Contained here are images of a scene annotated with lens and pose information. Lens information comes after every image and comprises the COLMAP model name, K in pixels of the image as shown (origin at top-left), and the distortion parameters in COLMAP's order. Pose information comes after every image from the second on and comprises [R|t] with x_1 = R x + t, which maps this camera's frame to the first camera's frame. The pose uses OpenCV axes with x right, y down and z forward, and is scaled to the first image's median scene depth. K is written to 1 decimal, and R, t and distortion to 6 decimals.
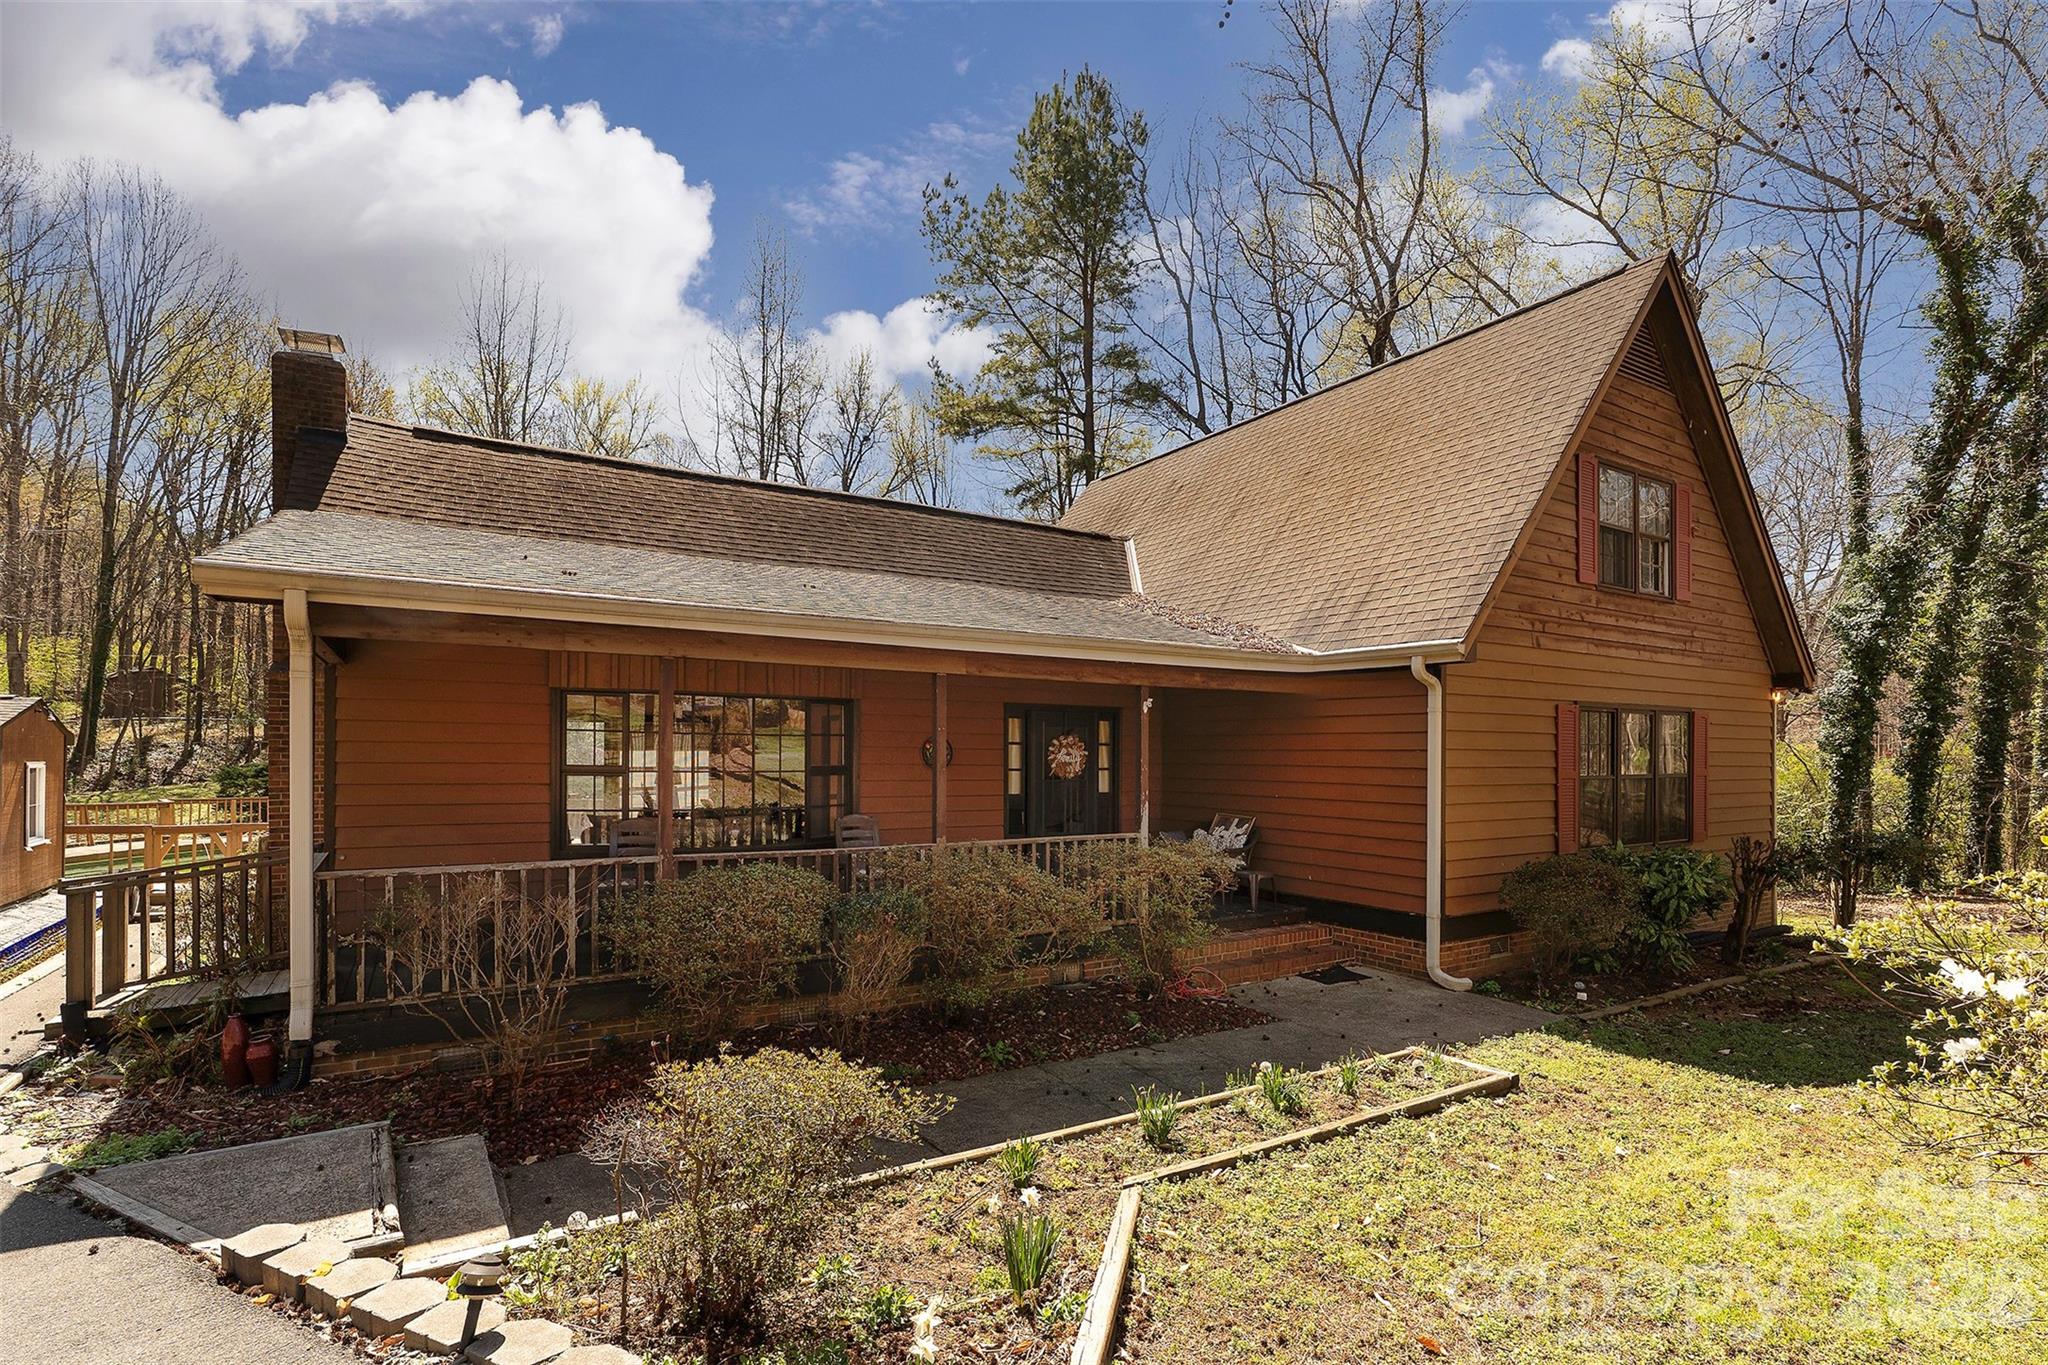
lens RADIAL K [[994.5, 0, 1024.0], [0, 994.5, 682.5], [0, 0, 1]] dist [0.000441, -0.000228]
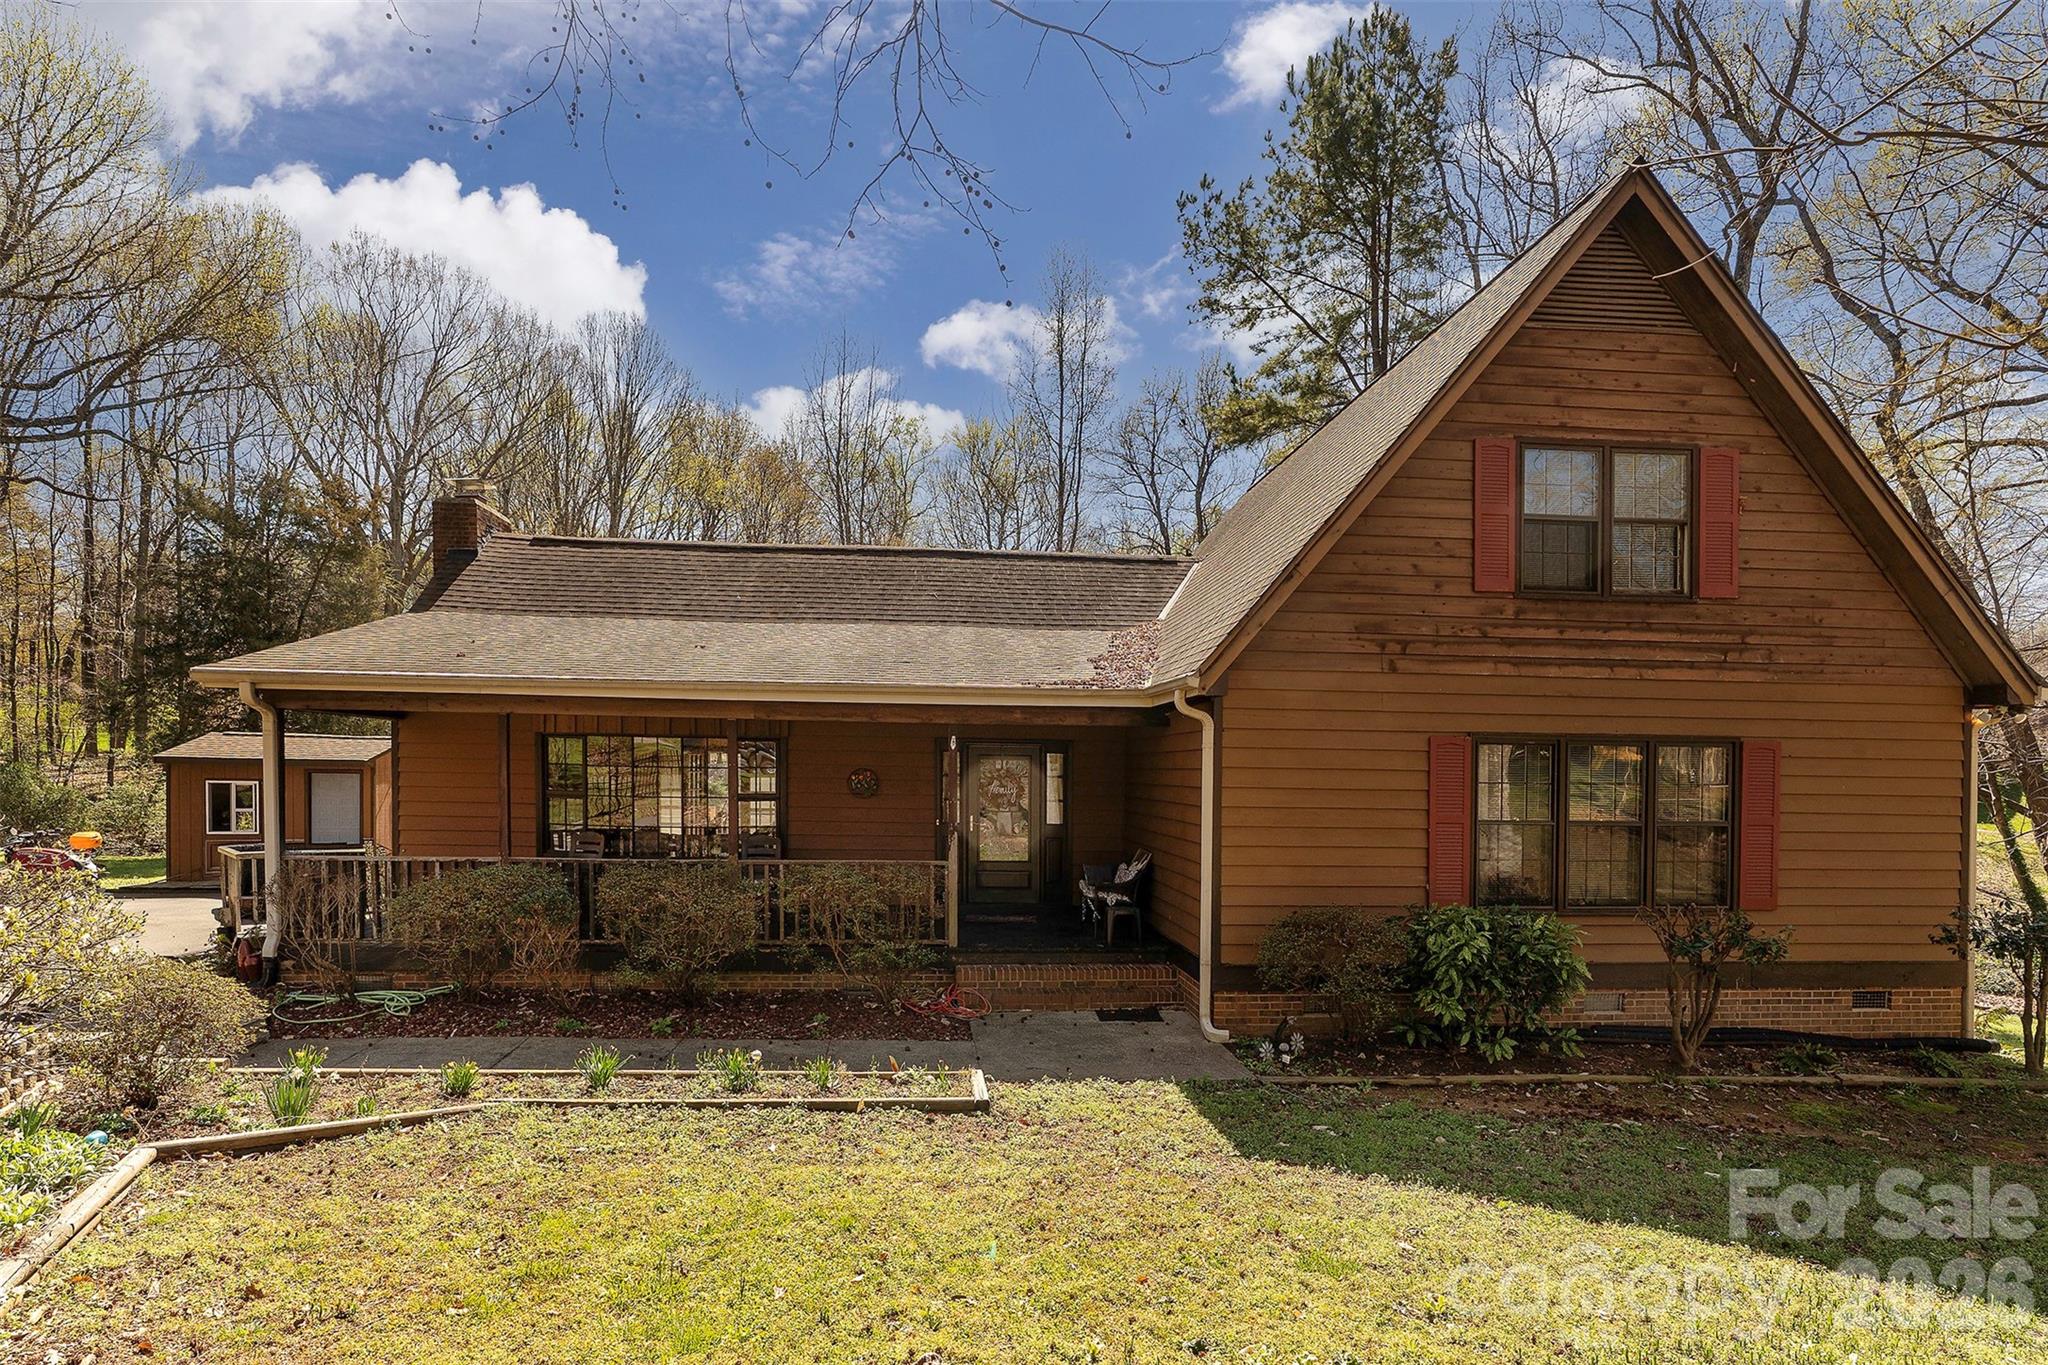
lens RADIAL K [[1081.4, 0, 1024.0], [0, 1081.4, 682.5], [0, 0, 1]] dist [0.001657, 0.000384]
pose [[0.886265, -0.029786, -0.462220, 0.669626], [0.022941, 0.999528, -0.020423, -0.014032], [0.462611, 0.007496, 0.886530, -0.000793]]
